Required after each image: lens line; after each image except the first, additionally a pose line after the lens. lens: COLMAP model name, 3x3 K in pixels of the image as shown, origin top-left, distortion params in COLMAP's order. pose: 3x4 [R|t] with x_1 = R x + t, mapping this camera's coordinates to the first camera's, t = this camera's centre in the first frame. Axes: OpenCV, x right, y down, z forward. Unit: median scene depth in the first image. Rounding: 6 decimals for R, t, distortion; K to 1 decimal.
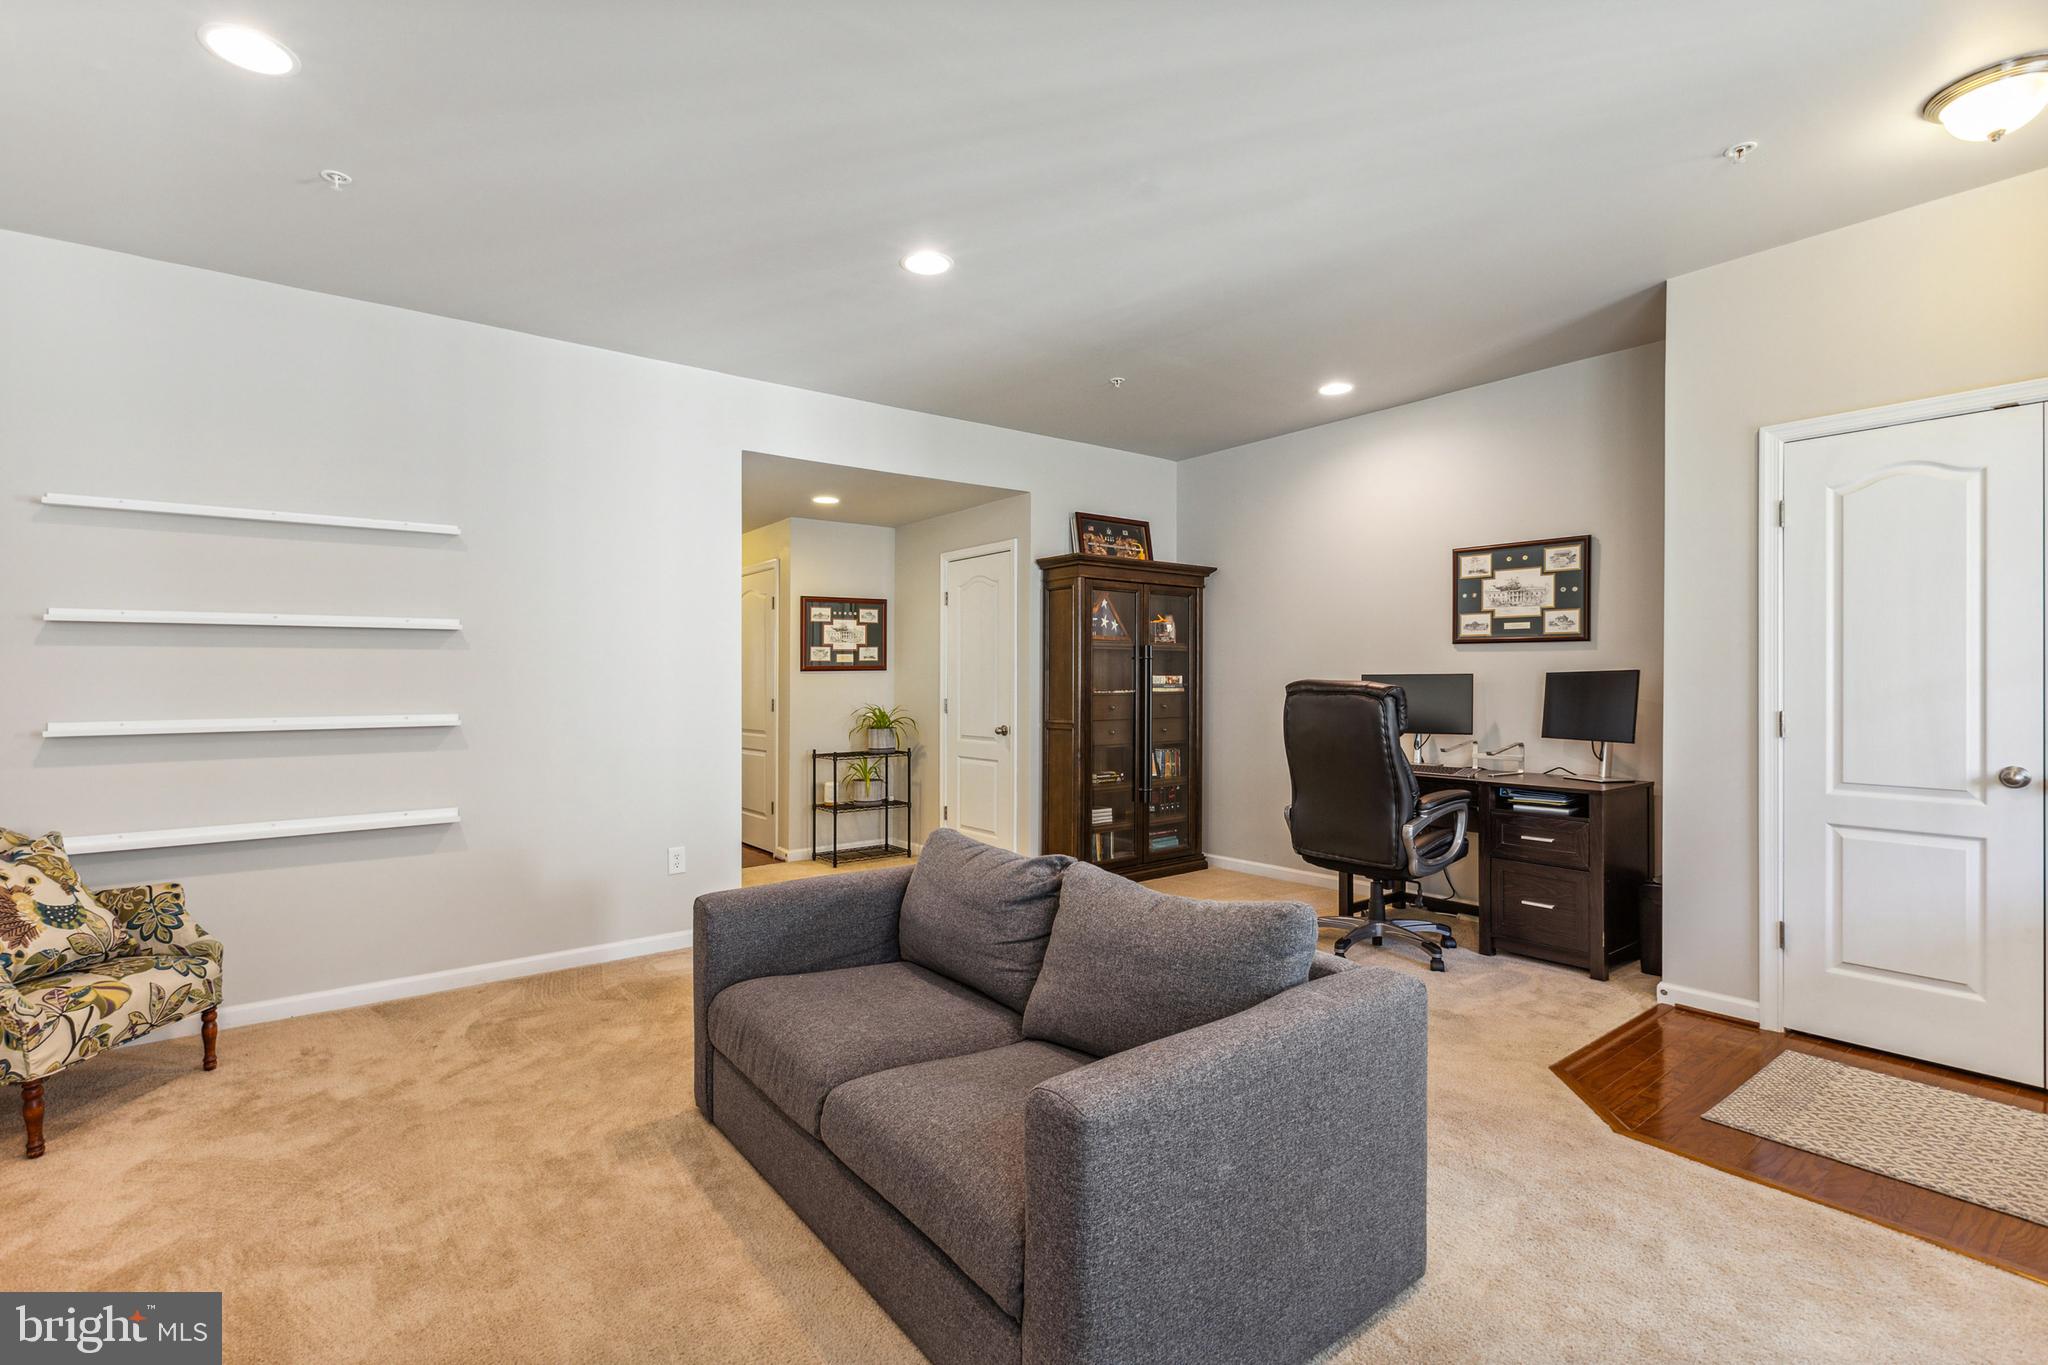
lens RADIAL K [[939.8, 0, 1009.6], [0, 939.8, 693.8], [0, 0, 1]] dist [0.004261, -0.002723]
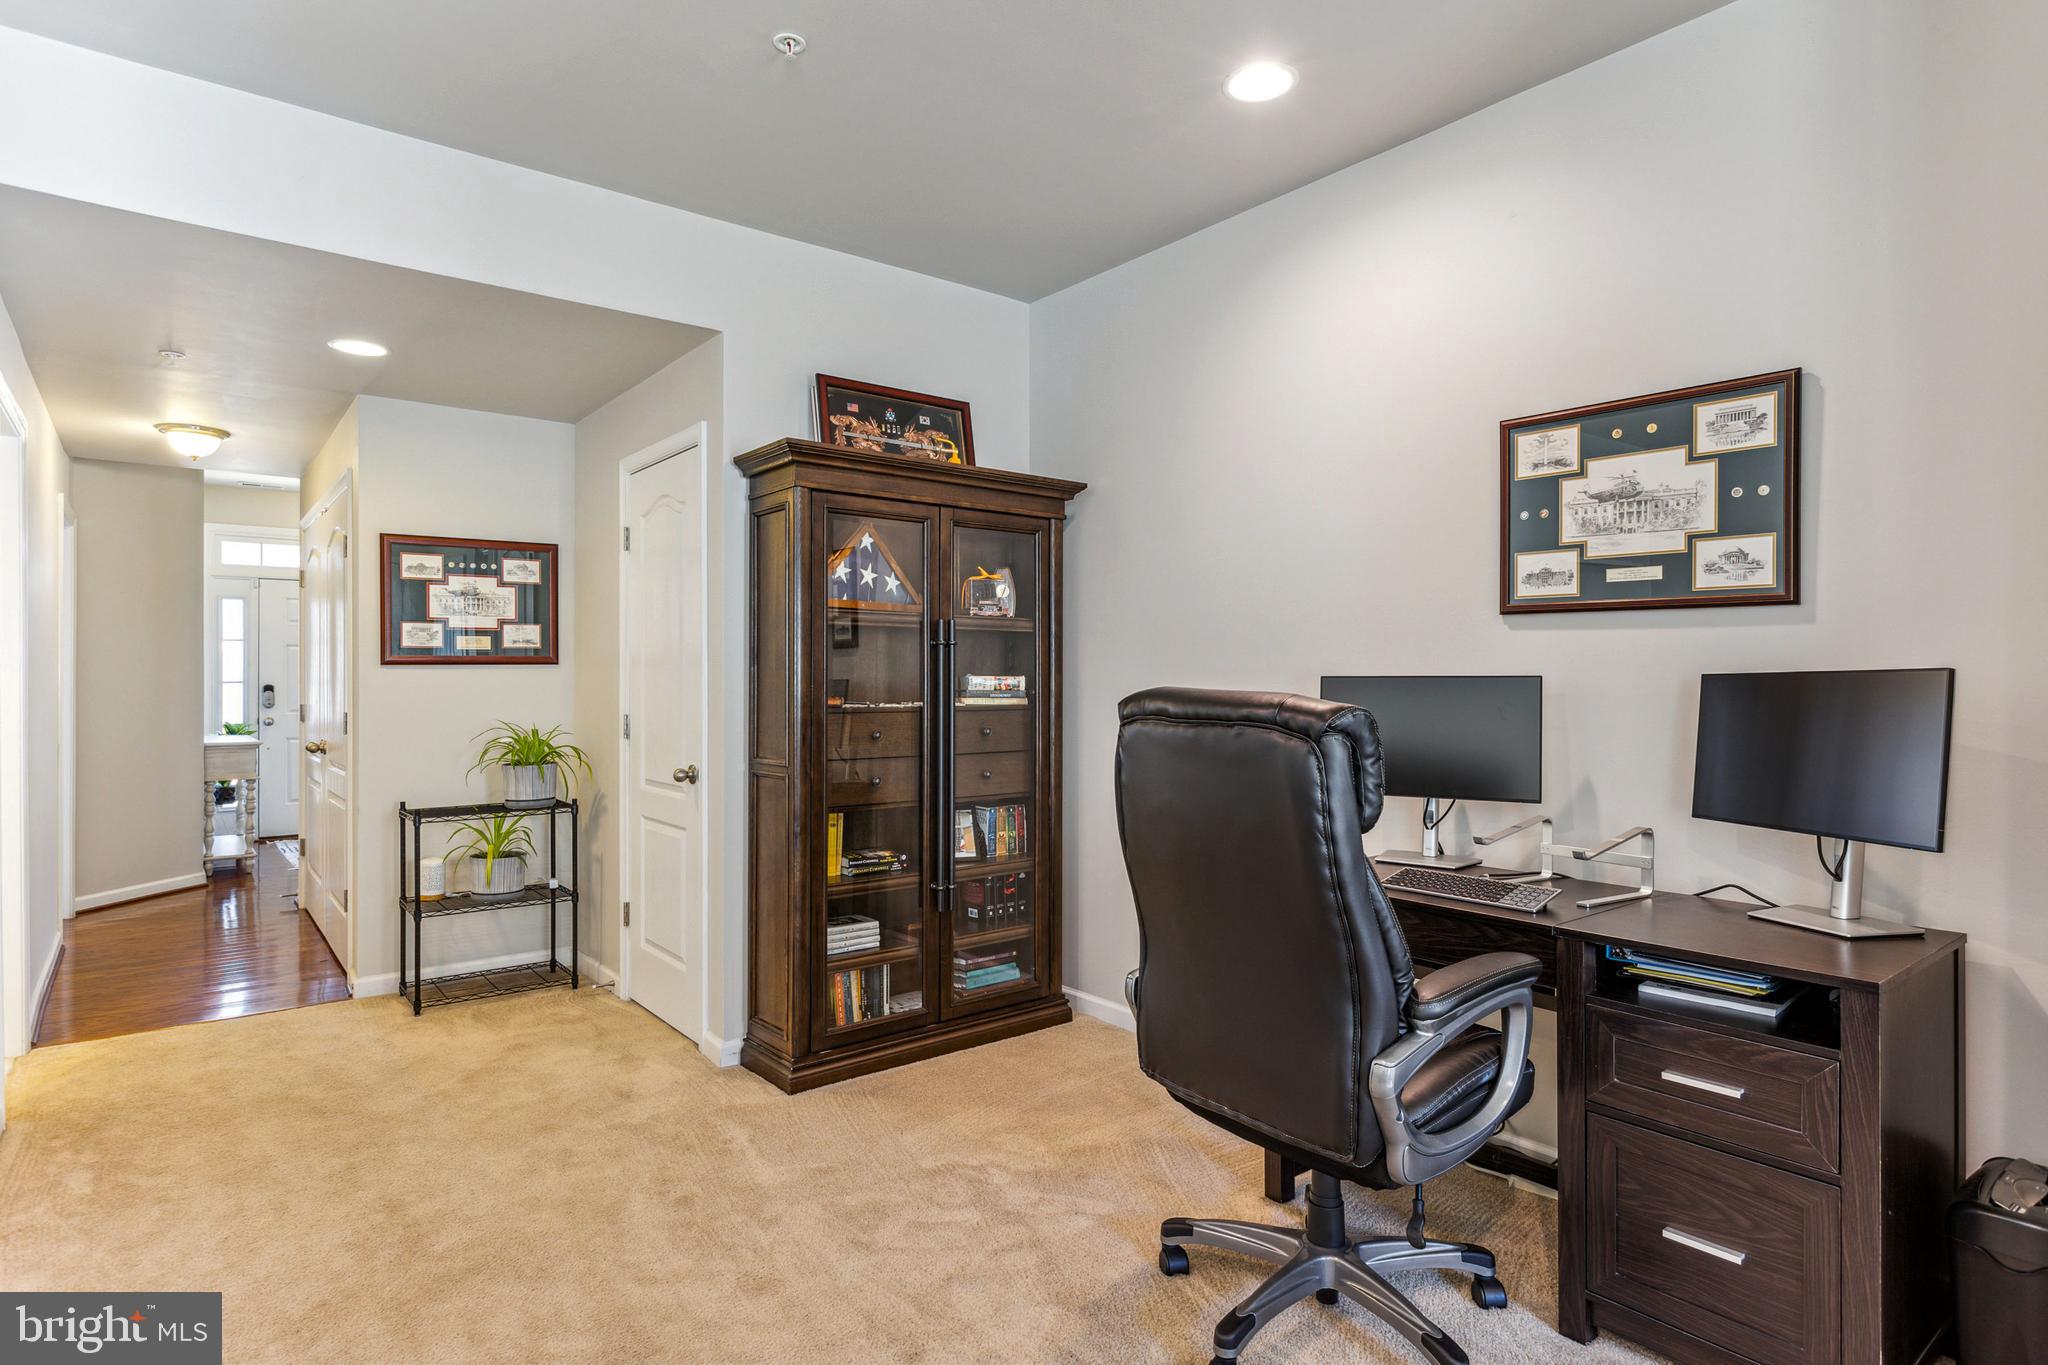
lens RADIAL K [[1073.1, 0, 1038.3], [0, 1073.1, 683.5], [0, 0, 1]] dist [-0.003224, -0.003793]
pose [[0.999613, 0.004837, 0.027389, 0.222046], [-0.004554, 0.999936, -0.010377, -0.010373], [-0.027438, 0.010248, 0.999571, 0.462802]]
